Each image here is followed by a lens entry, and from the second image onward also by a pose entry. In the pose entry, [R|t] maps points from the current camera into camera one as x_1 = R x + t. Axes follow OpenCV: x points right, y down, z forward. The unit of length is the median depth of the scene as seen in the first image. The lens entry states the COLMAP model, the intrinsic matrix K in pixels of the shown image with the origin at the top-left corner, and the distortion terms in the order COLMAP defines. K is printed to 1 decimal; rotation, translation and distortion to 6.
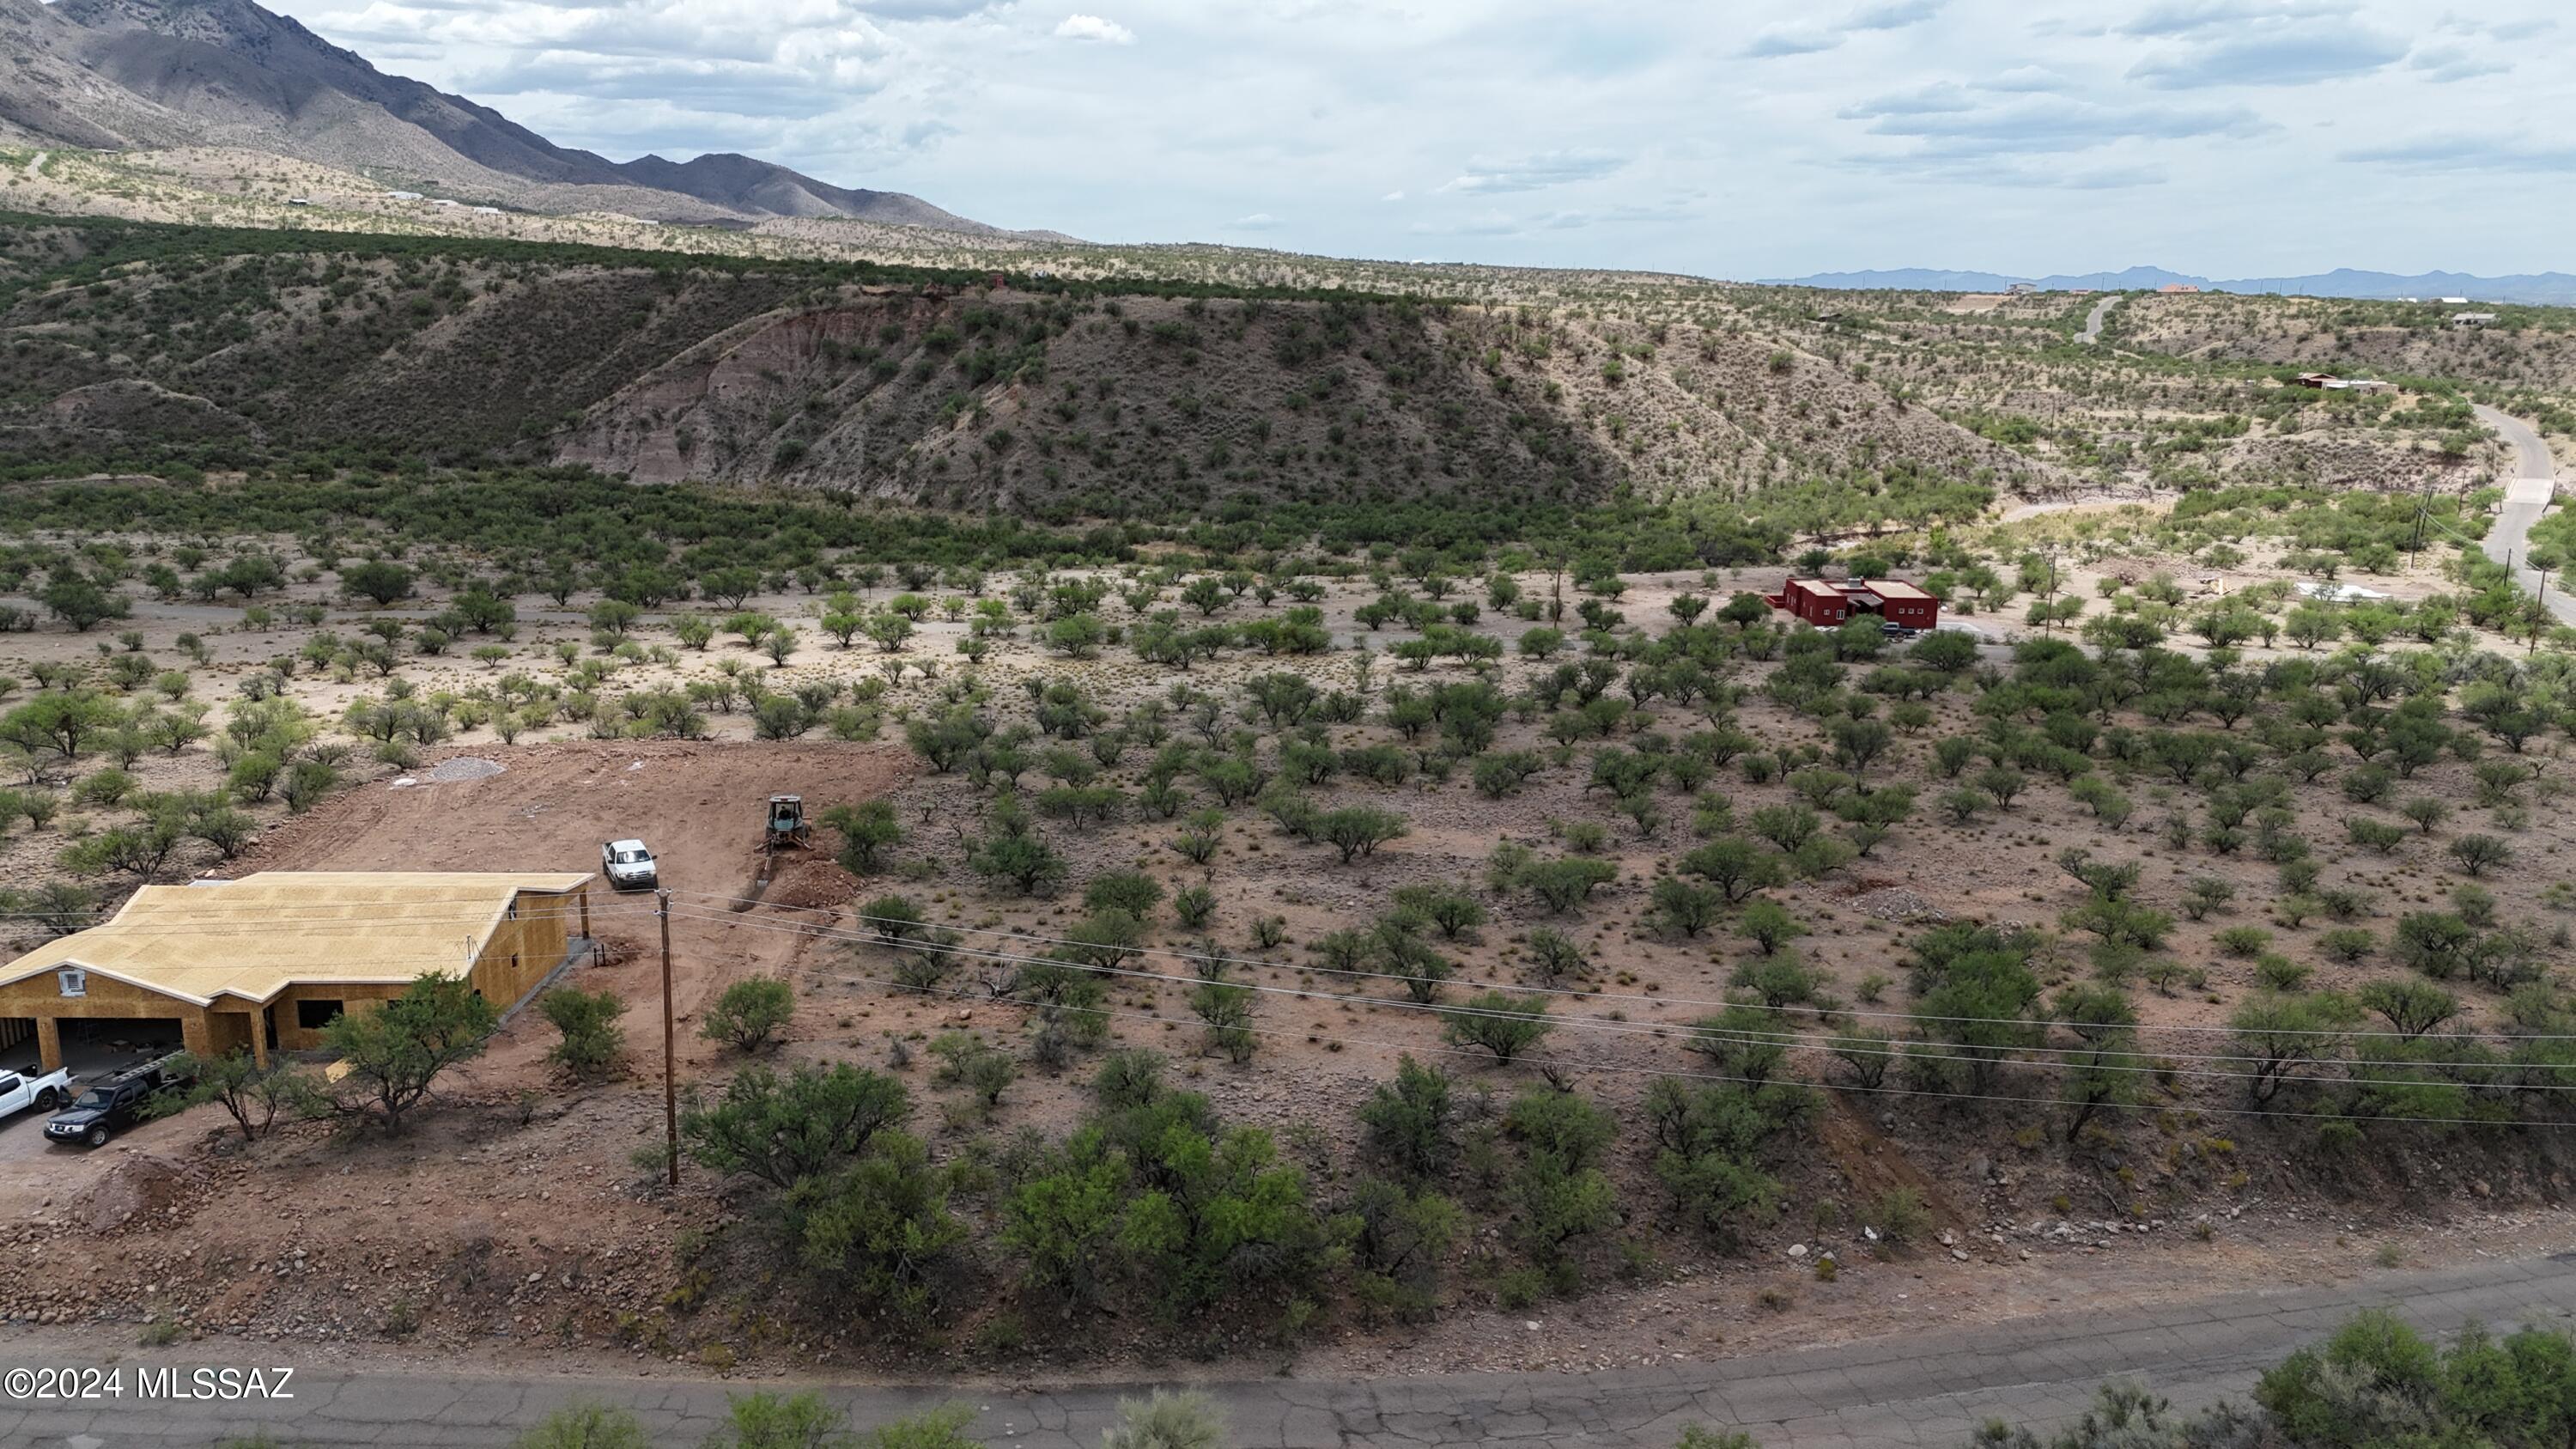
lens RADIAL K [[1888.0, 0, 1292.9], [0, 1888.0, 738.1], [0, 0, 1]] dist [0.064745, -0.056495]
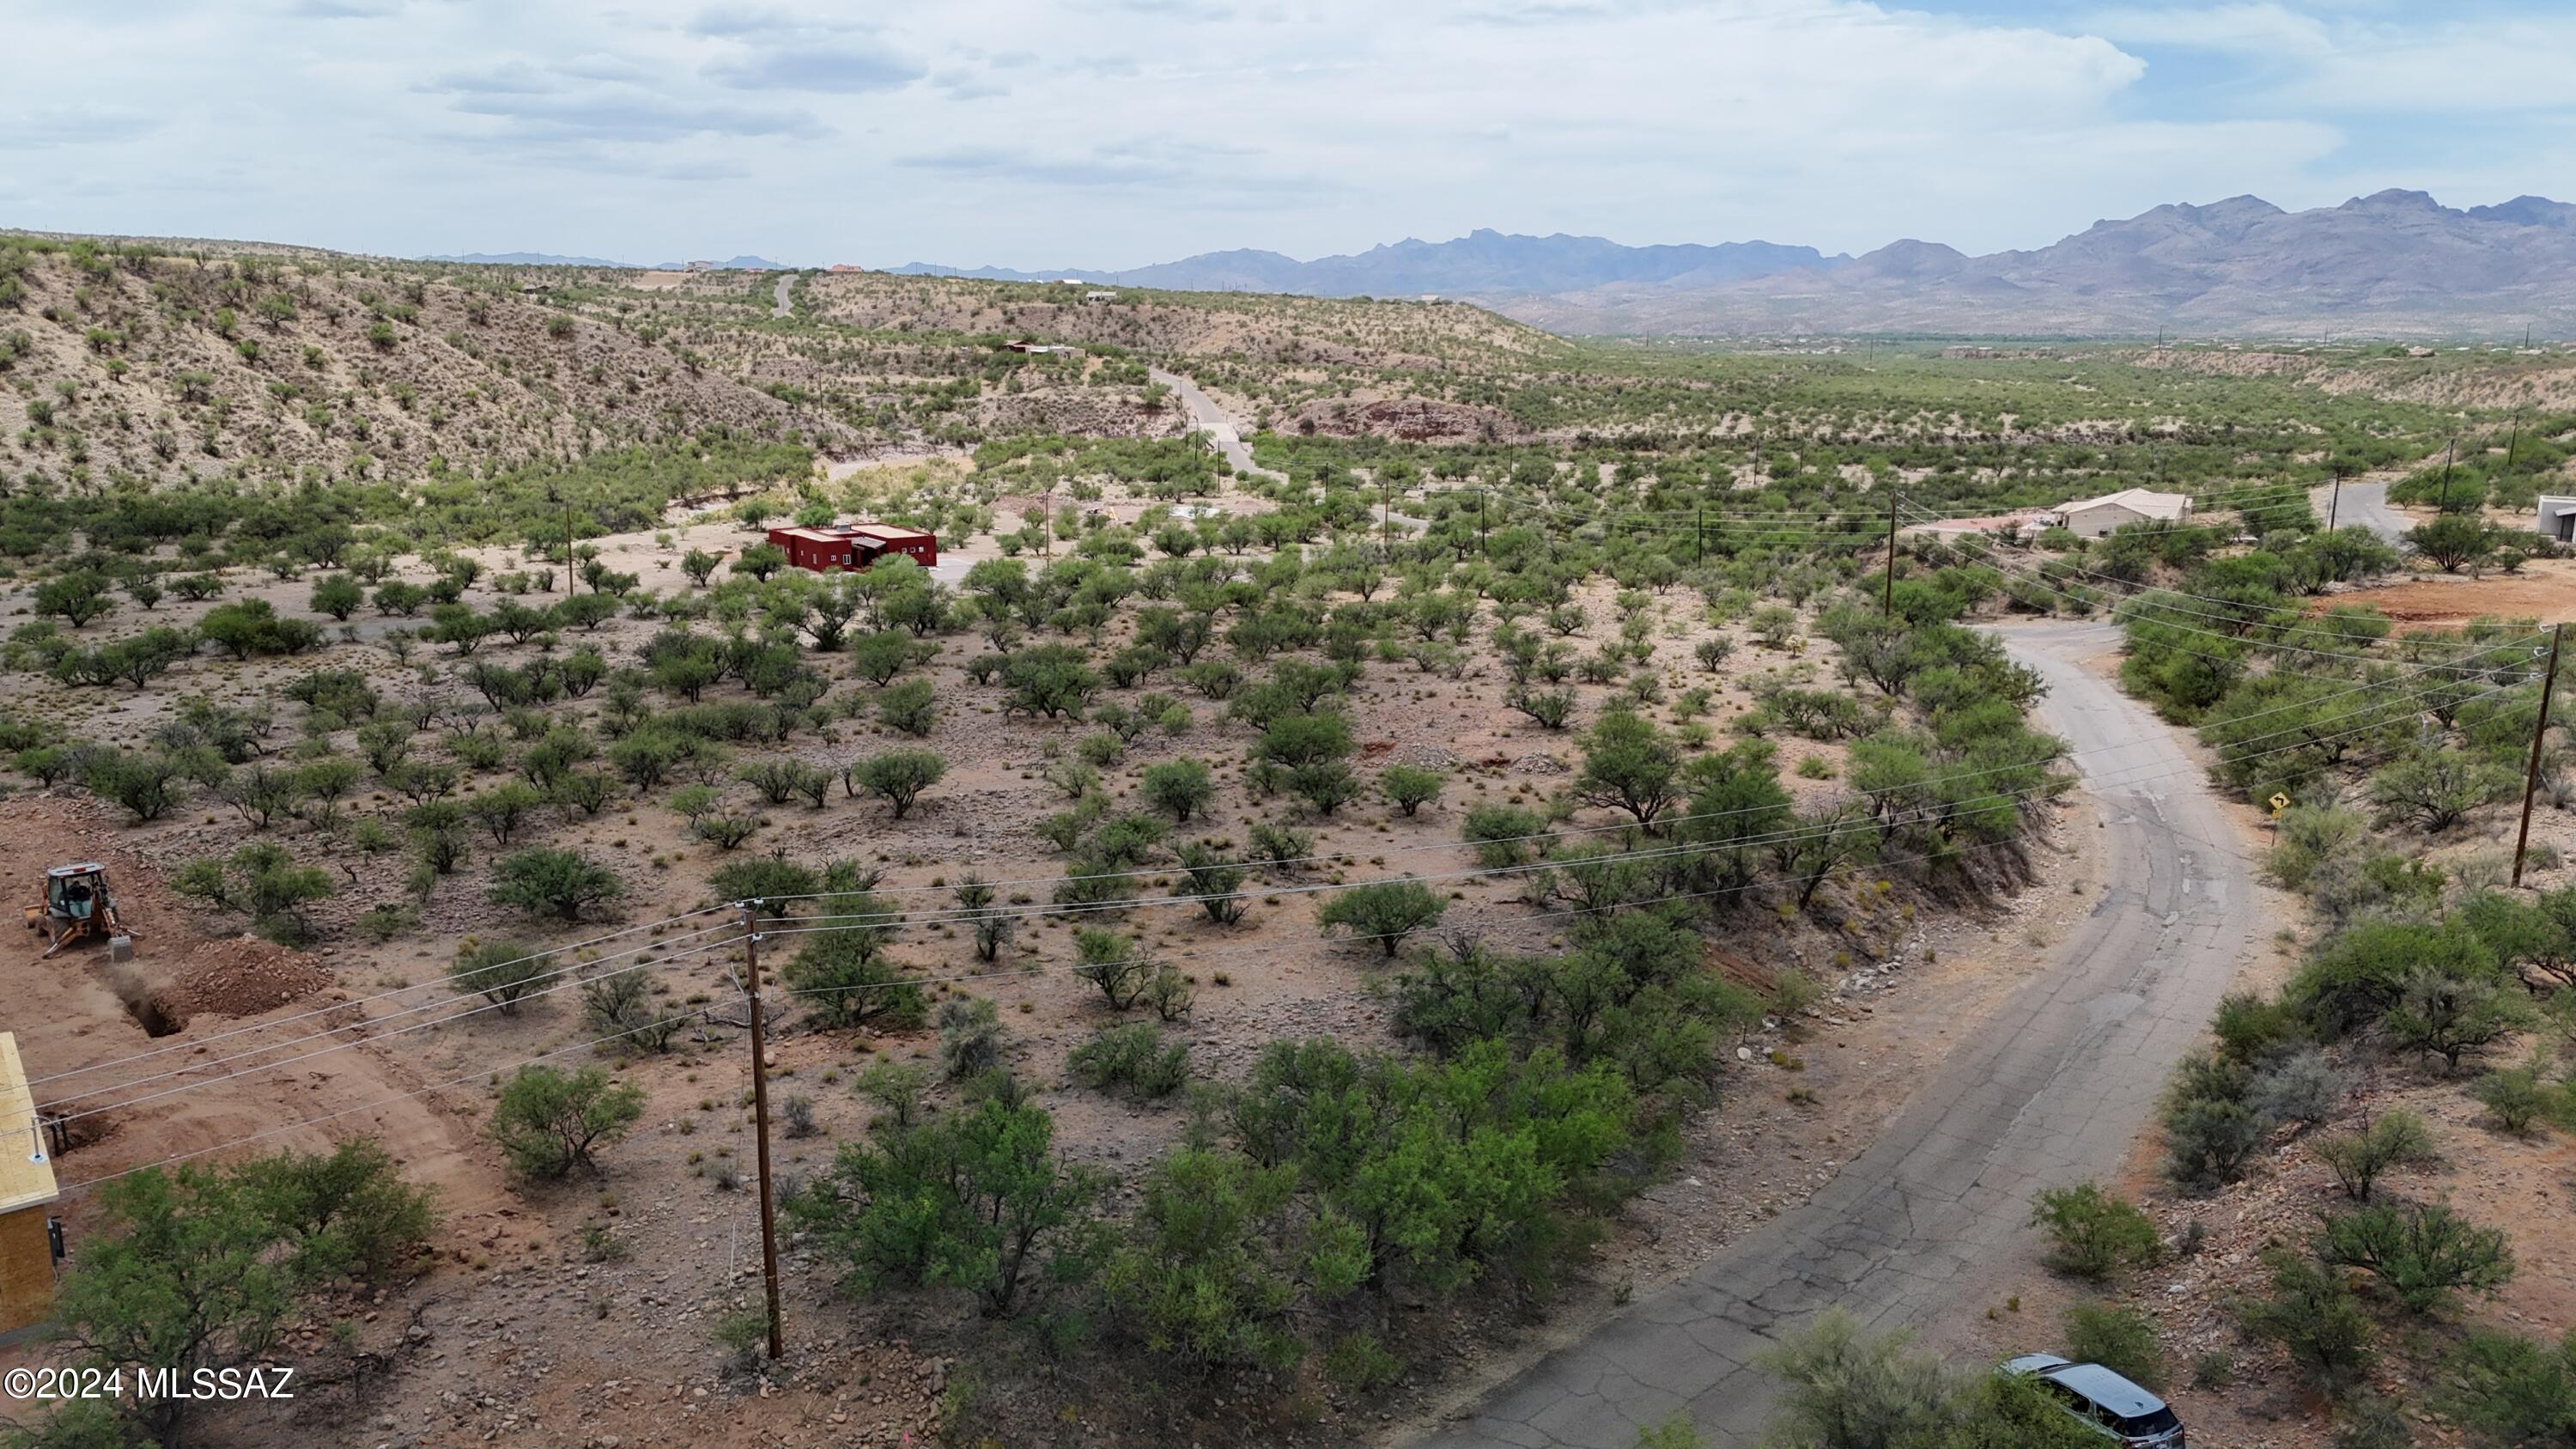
lens RADIAL K [[1888.0, 0, 1285.2], [0, 1888.0, 719.2], [0, 0, 1]] dist [0.064745, -0.056495]
pose [[0.777440, -0.136683, 0.613926, -0.074667], [0.138363, 0.989356, 0.045054, 0.001796], [-0.613549, 0.049918, 0.788077, 0.049060]]
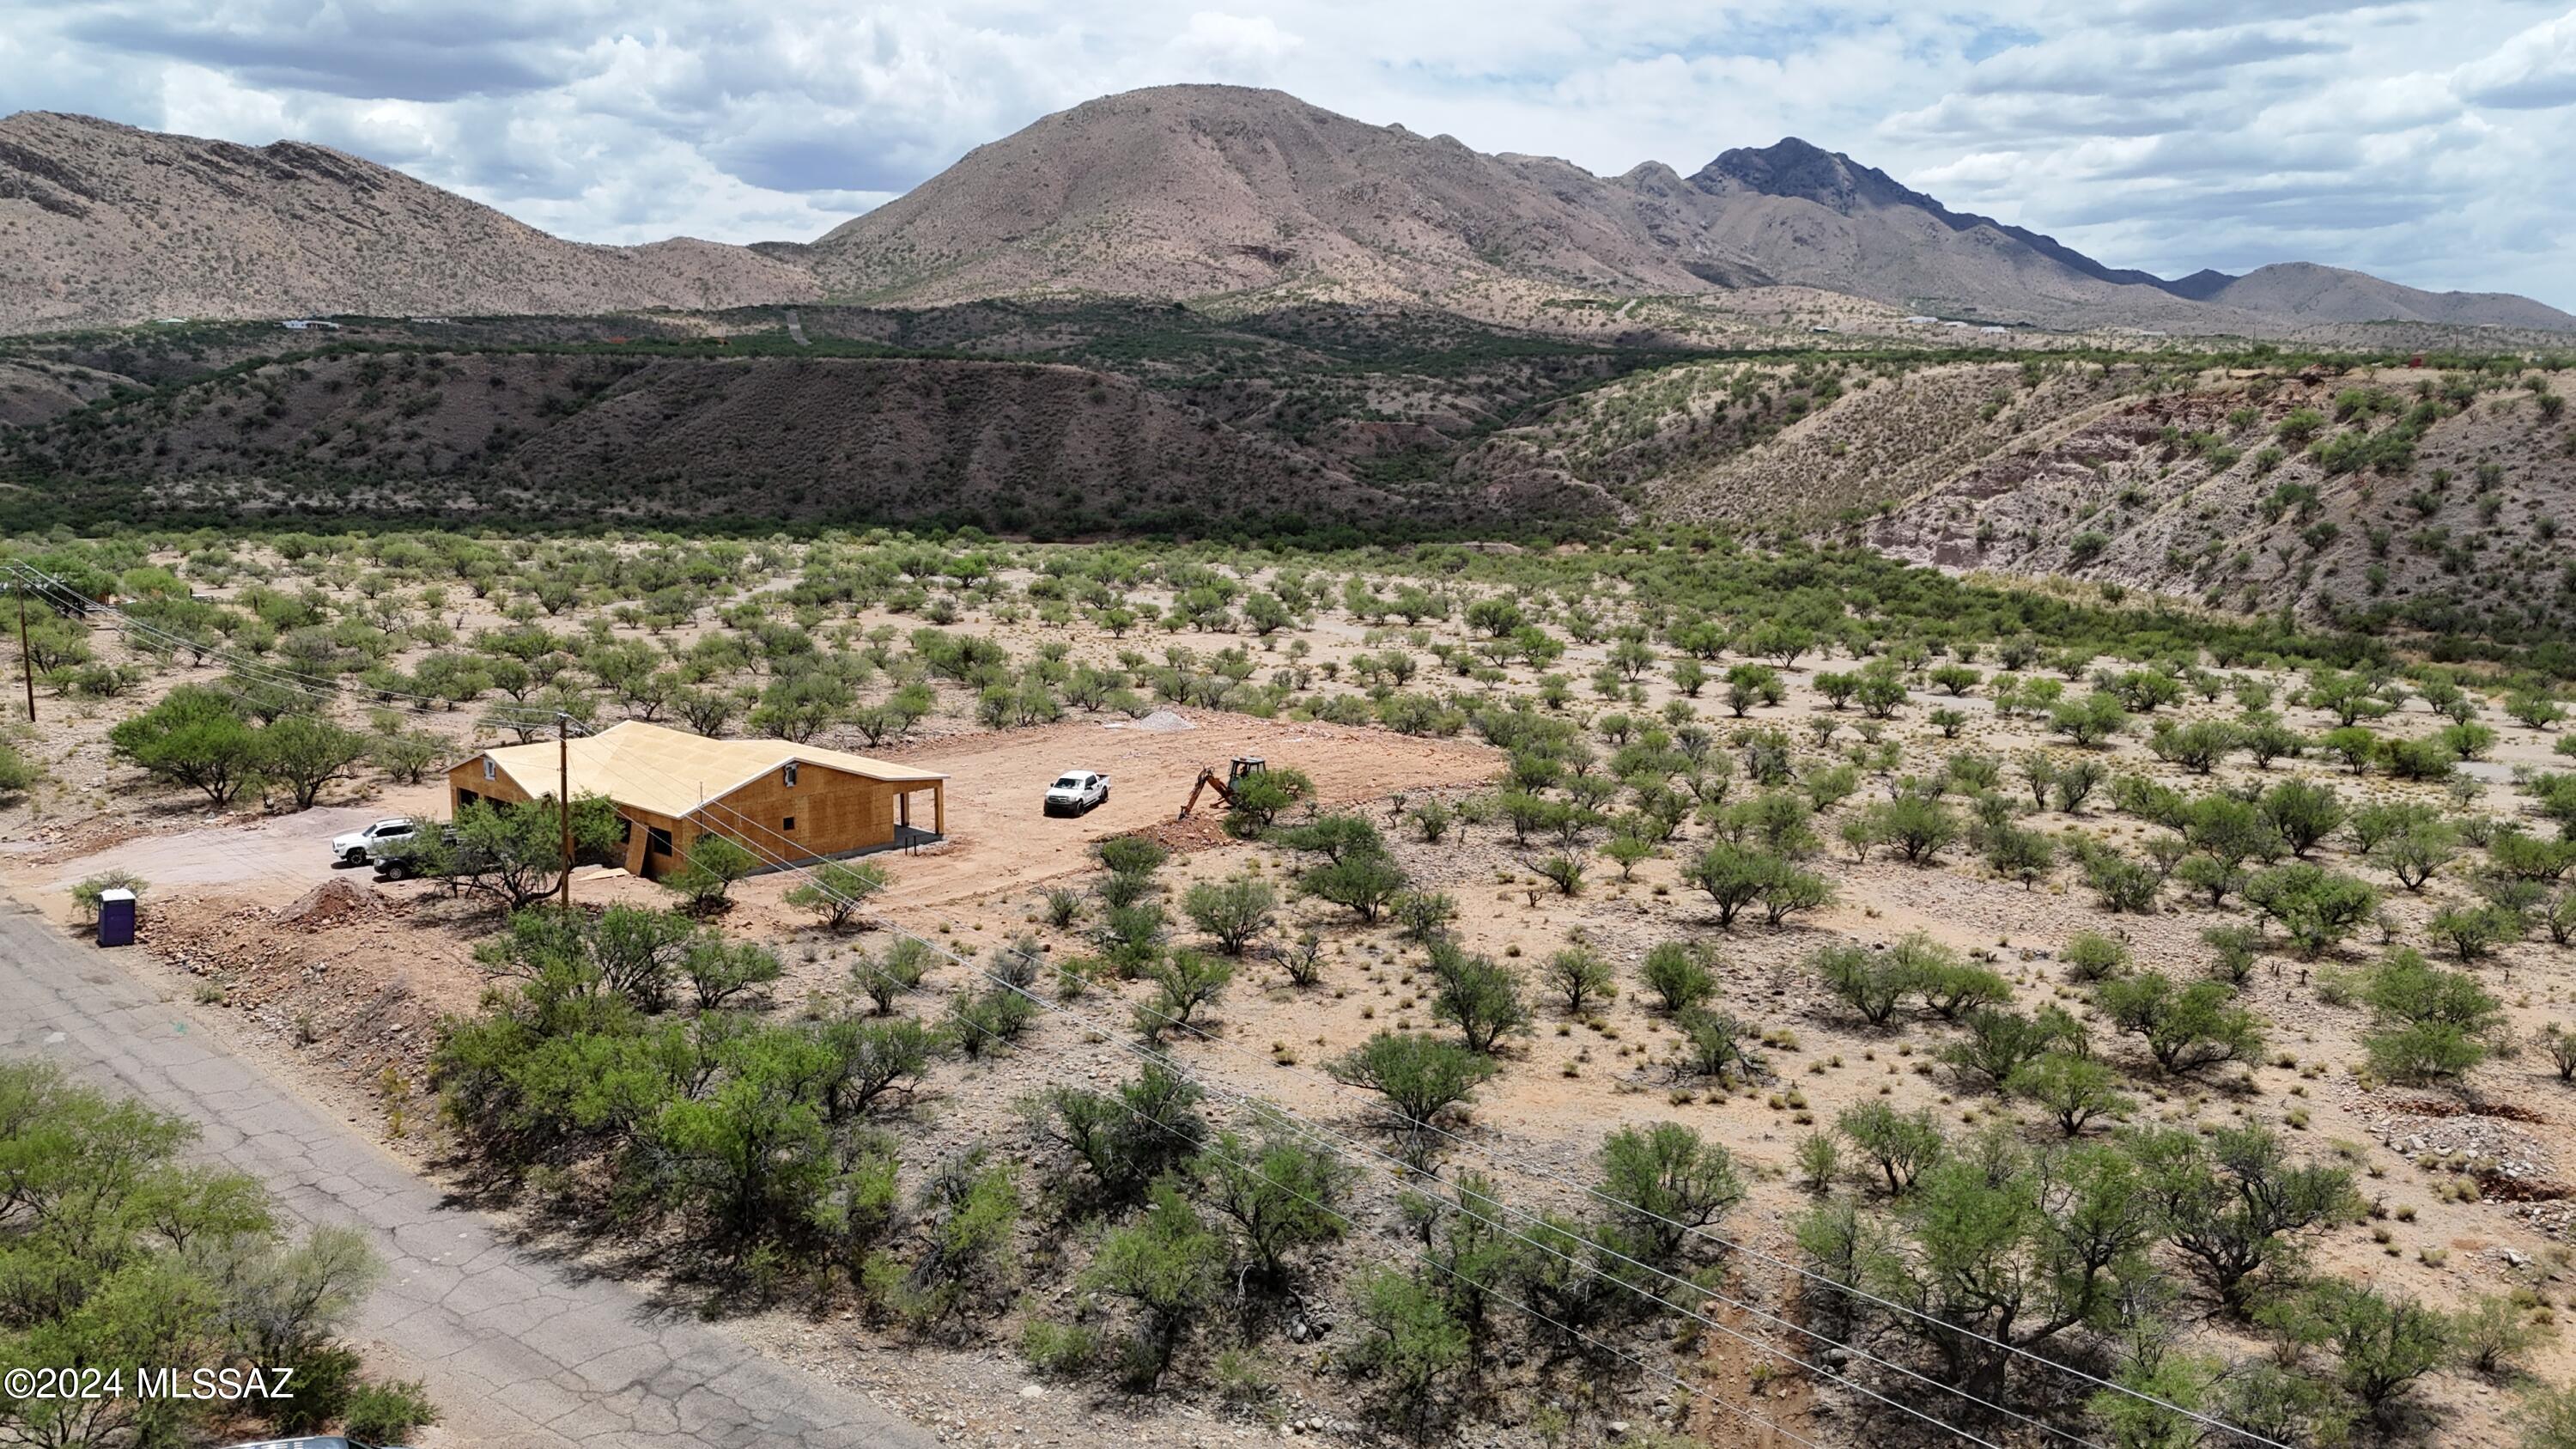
lens RADIAL K [[1888.0, 0, 1287.2], [0, 1888.0, 748.6], [0, 0, 1]] dist [0.064745, -0.056495]
pose [[0.723818, 0.113589, -0.680577, 0.090058], [-0.152761, 0.988260, 0.002475, 0.004386], [0.672868, 0.102174, 0.732673, 0.062151]]
